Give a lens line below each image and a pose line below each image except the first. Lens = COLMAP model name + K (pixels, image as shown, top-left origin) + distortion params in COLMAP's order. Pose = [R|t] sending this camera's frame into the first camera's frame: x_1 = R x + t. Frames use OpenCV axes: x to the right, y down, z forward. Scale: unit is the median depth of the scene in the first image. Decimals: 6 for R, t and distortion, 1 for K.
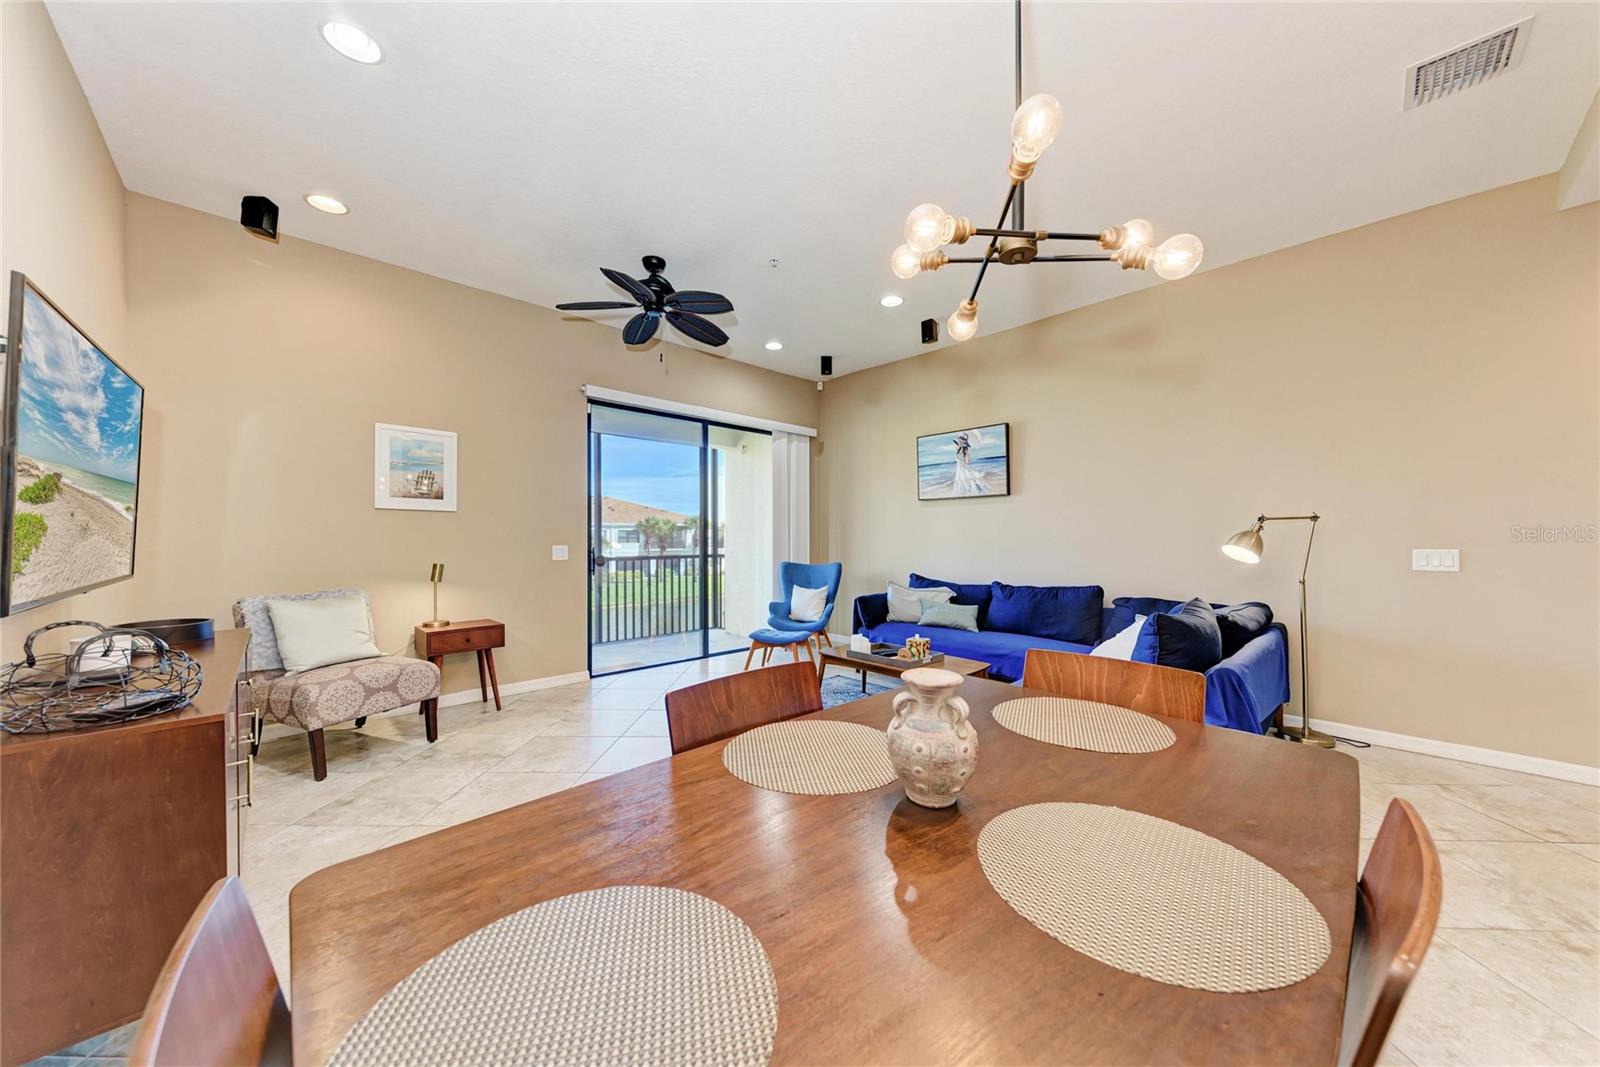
lens RADIAL K [[555.0, 0, 804.2], [0, 555.0, 538.2], [0, 0, 1]] dist [0.000014, -0.000003]
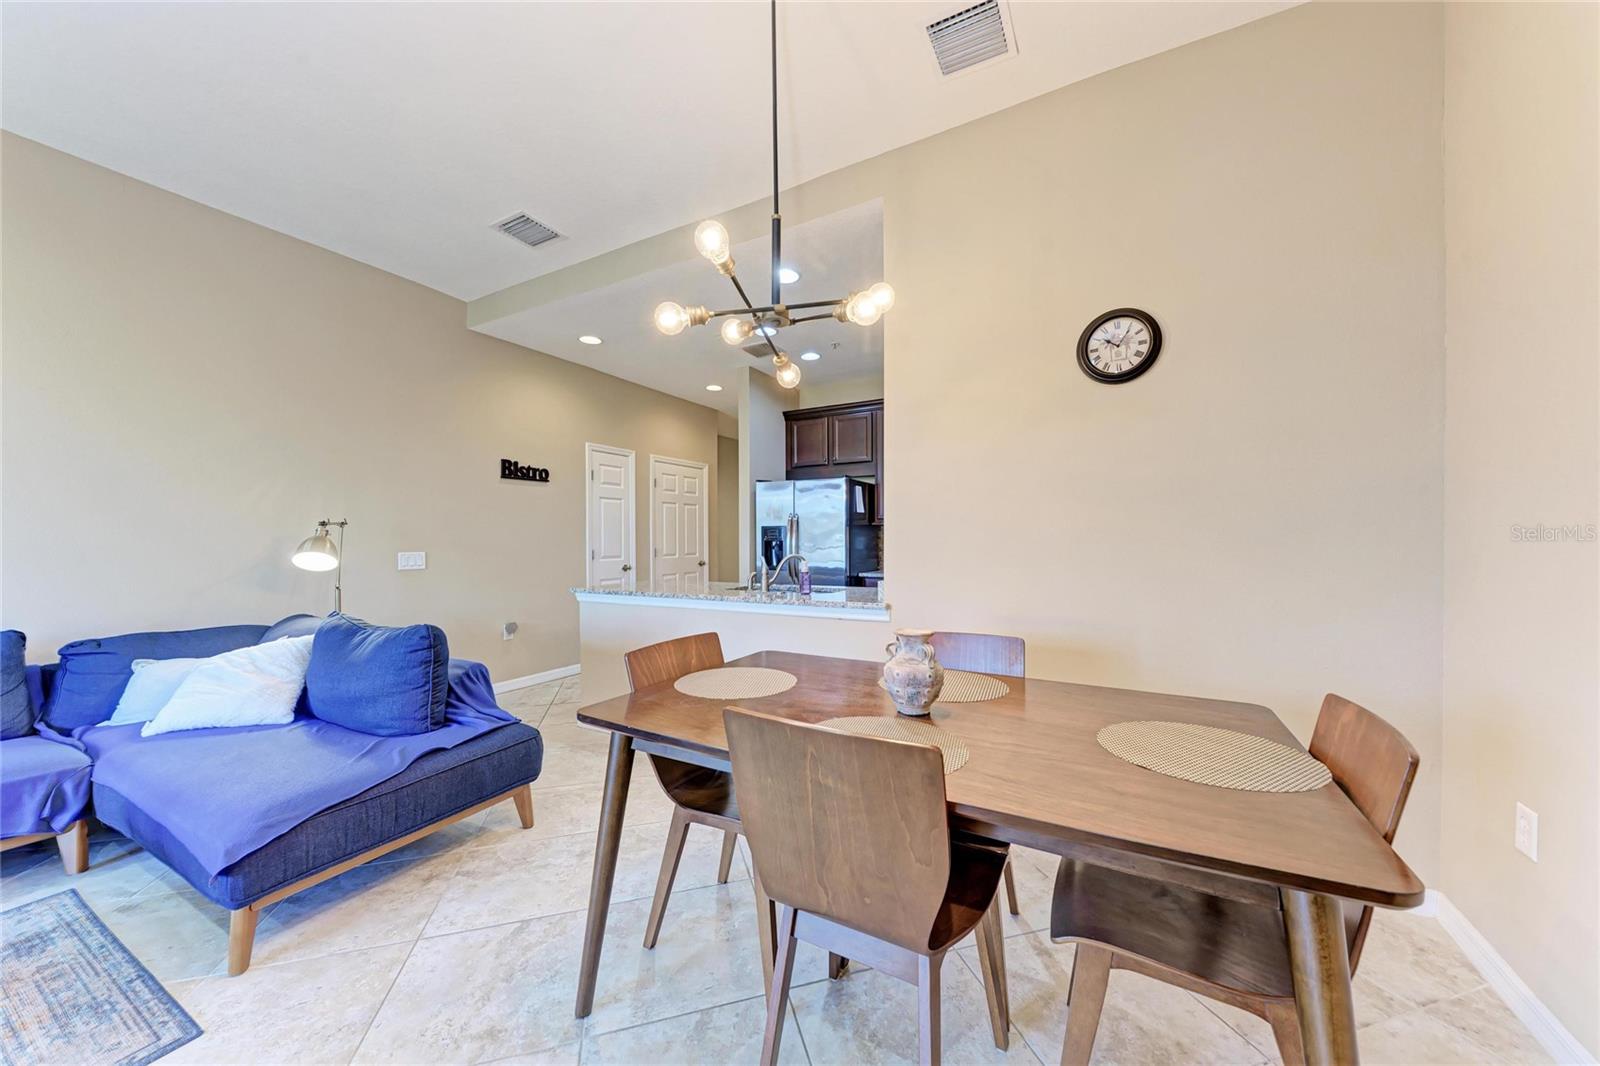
lens RADIAL K [[566.6, 0, 805.8], [0, 566.6, 541.5], [0, 0, 1]] dist [0.004668, -0.001306]
pose [[-0.308613, -0.006225, 0.951167, -0.219789], [-0.003103, 0.999980, 0.005538, -0.008390], [-0.951183, -0.001242, -0.308626, 0.338042]]
